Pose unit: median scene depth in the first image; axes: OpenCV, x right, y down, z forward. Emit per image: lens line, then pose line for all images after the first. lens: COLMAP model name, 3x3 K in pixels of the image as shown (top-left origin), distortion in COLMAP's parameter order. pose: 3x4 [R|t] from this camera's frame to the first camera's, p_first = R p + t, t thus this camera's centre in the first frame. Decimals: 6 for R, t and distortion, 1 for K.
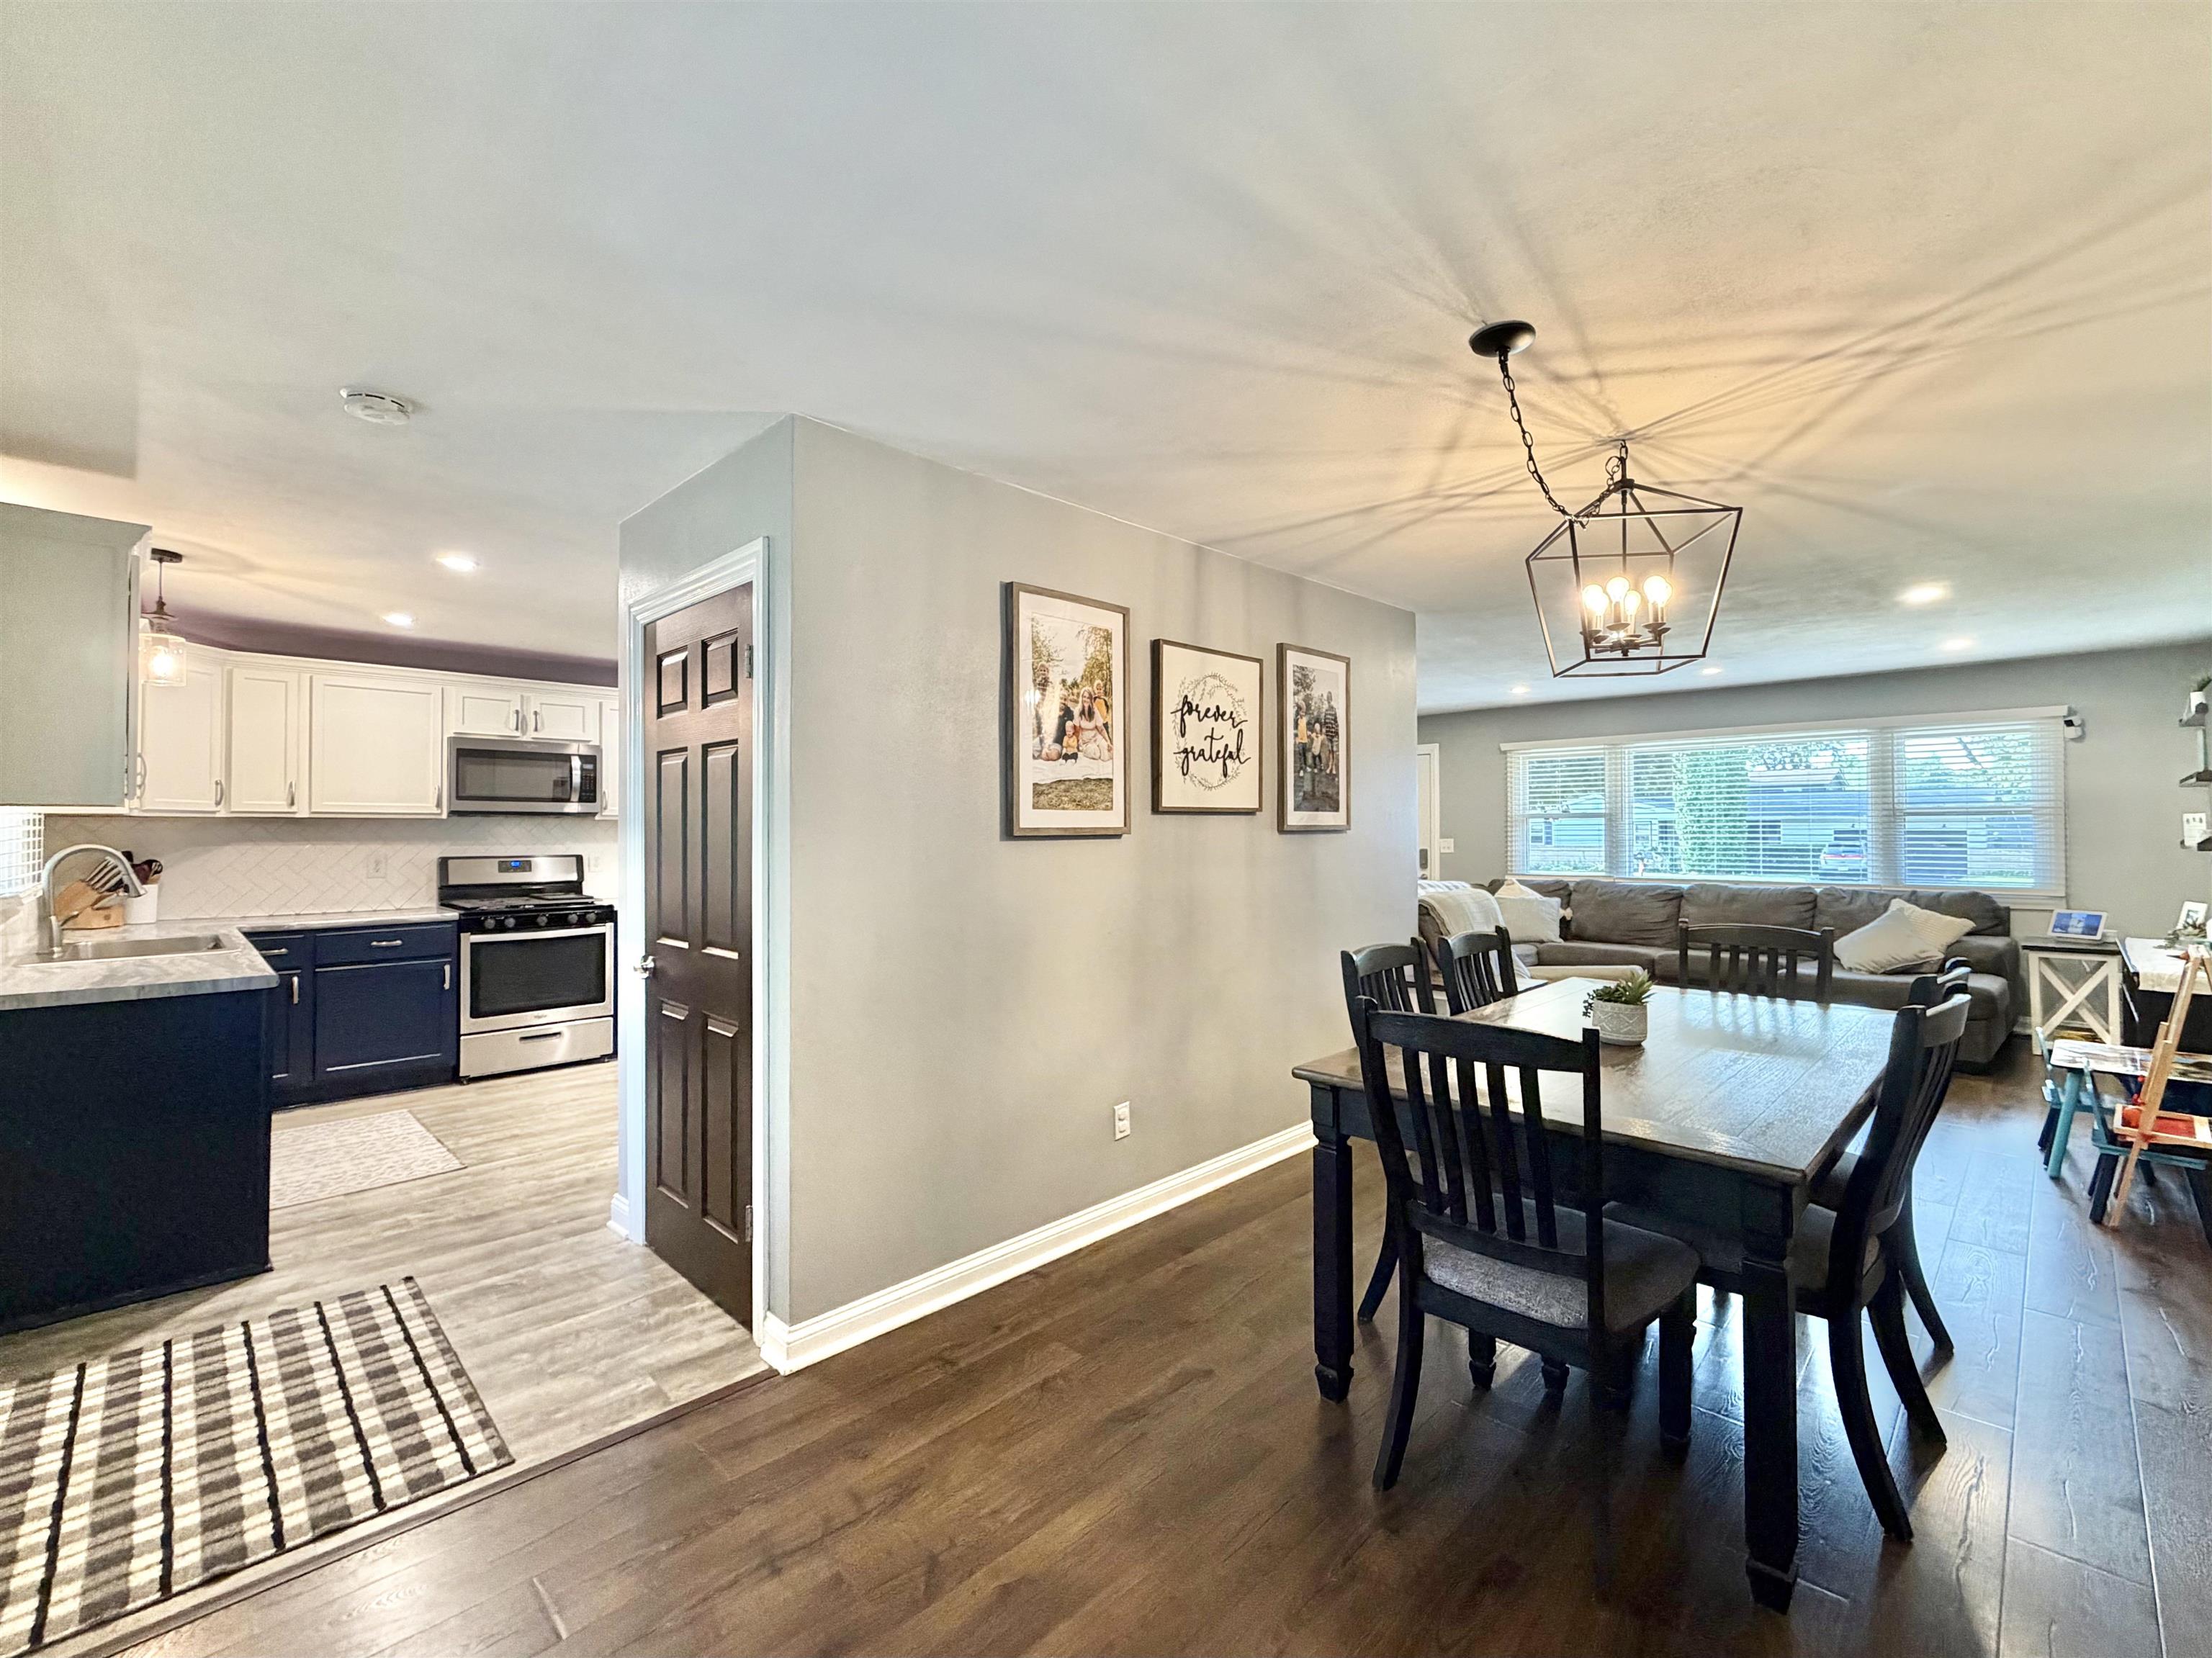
lens RADIAL K [[933.9, 0, 1103.7], [0, 933.9, 823.7], [0, 0, 1]] dist [-0.000280, 0.000416]
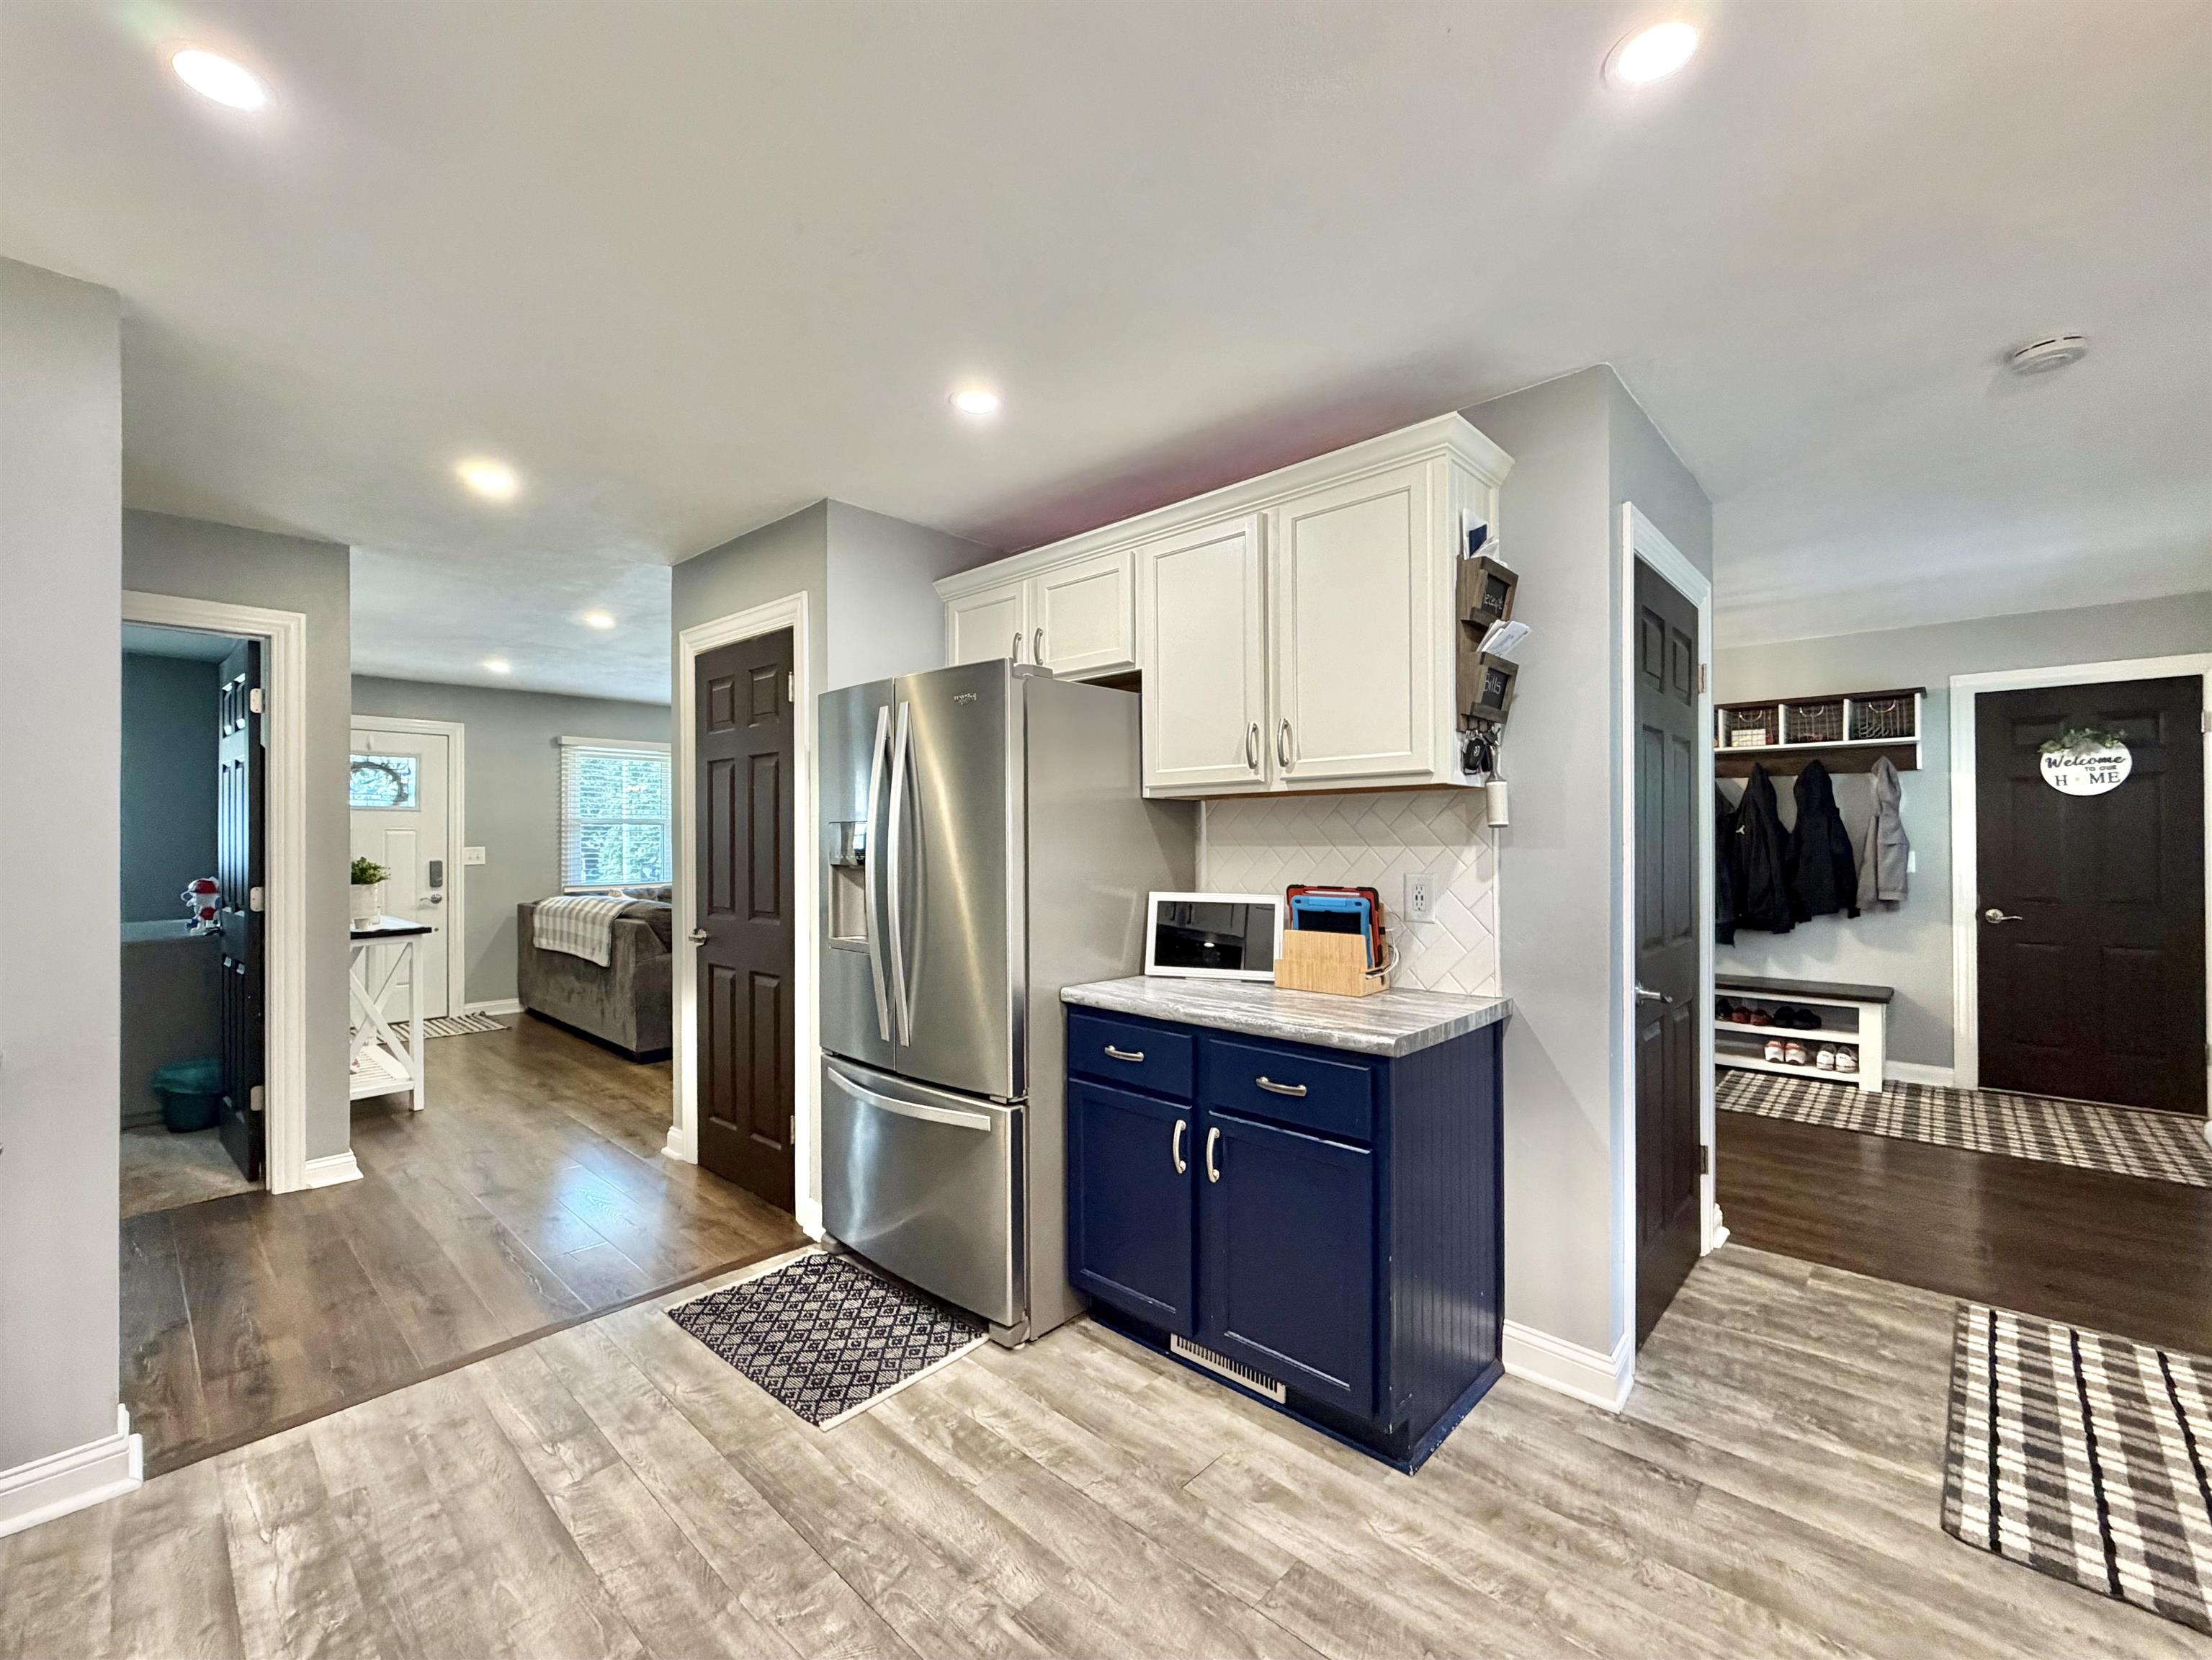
lens RADIAL K [[934.1, 0, 1102.0], [0, 934.1, 835.5], [0, 0, 1]] dist [-0.000280, 0.000416]
pose [[-0.022895, 0.003692, 0.999731, -1.281762], [-0.002247, 0.999990, -0.003744, 0.024517], [-0.999735, -0.002332, -0.022886, 1.493368]]
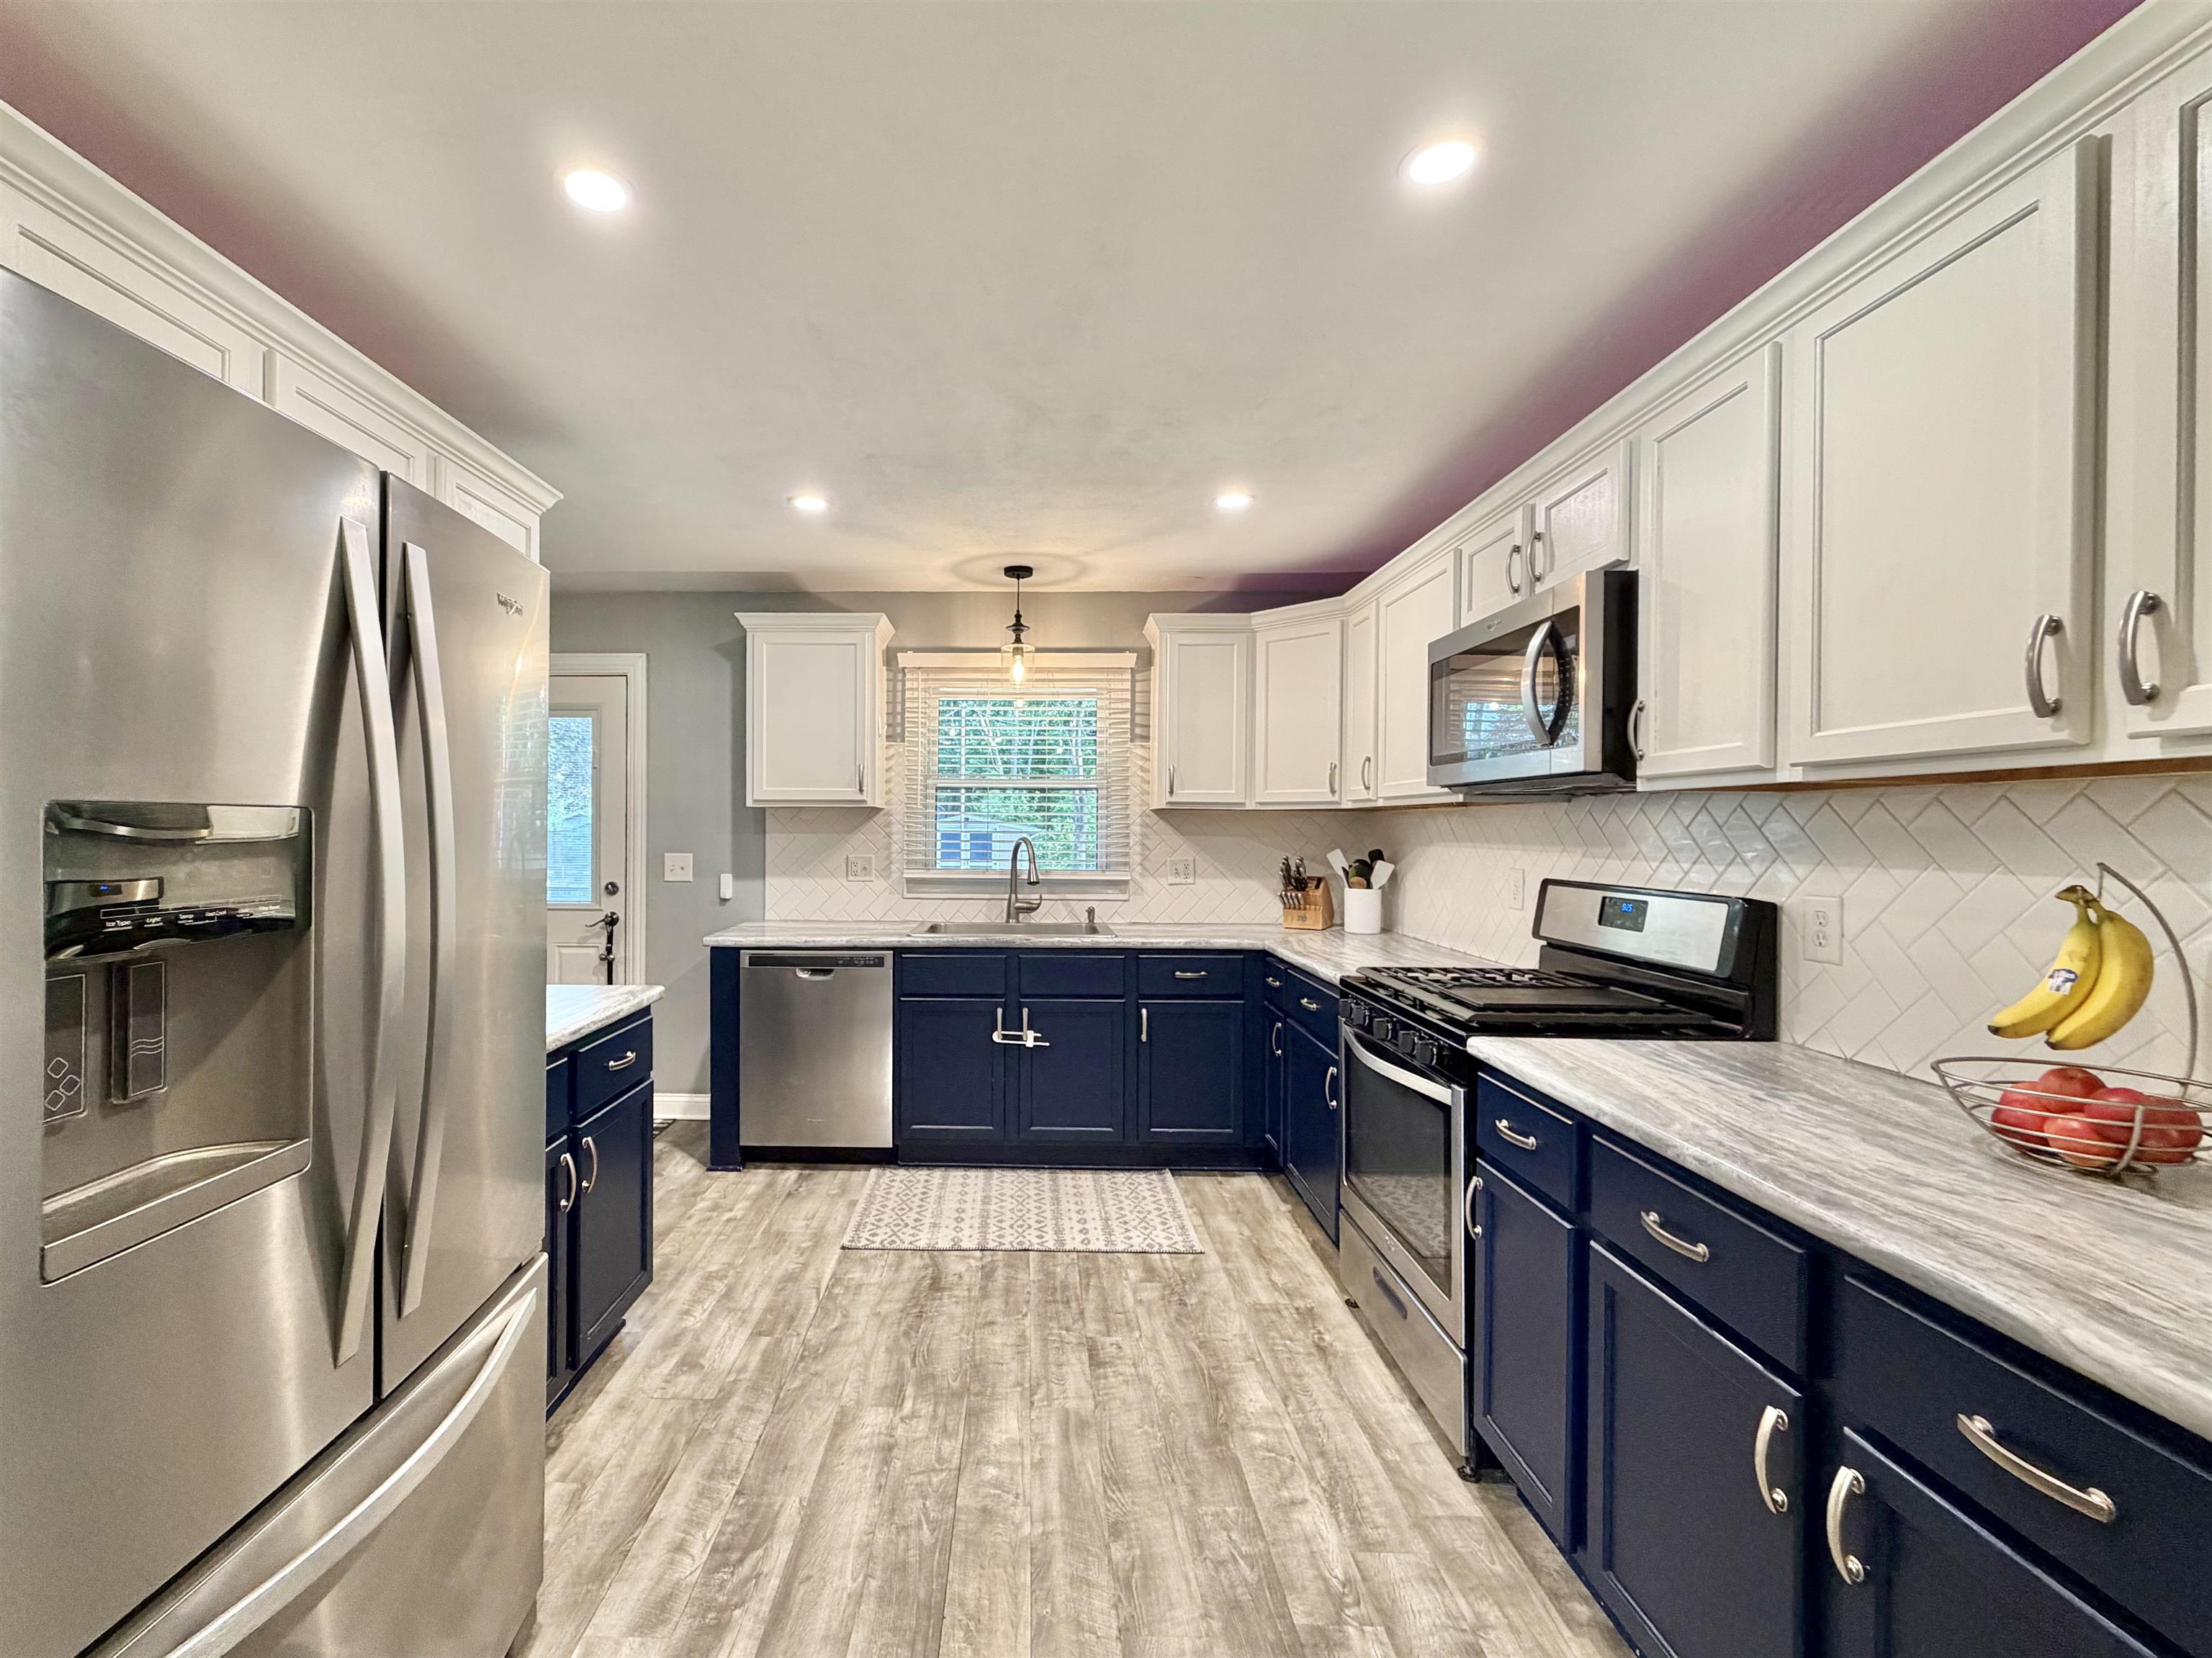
lens RADIAL K [[933.9, 0, 1026.7], [0, 933.9, 831.4], [0, 0, 1]] dist [-0.000280, 0.000416]
pose [[-0.713327, -0.002136, -0.700828, -0.301258], [-0.002771, 0.999996, -0.000227, 0.018914], [0.700826, 0.001780, -0.713330, 2.120977]]
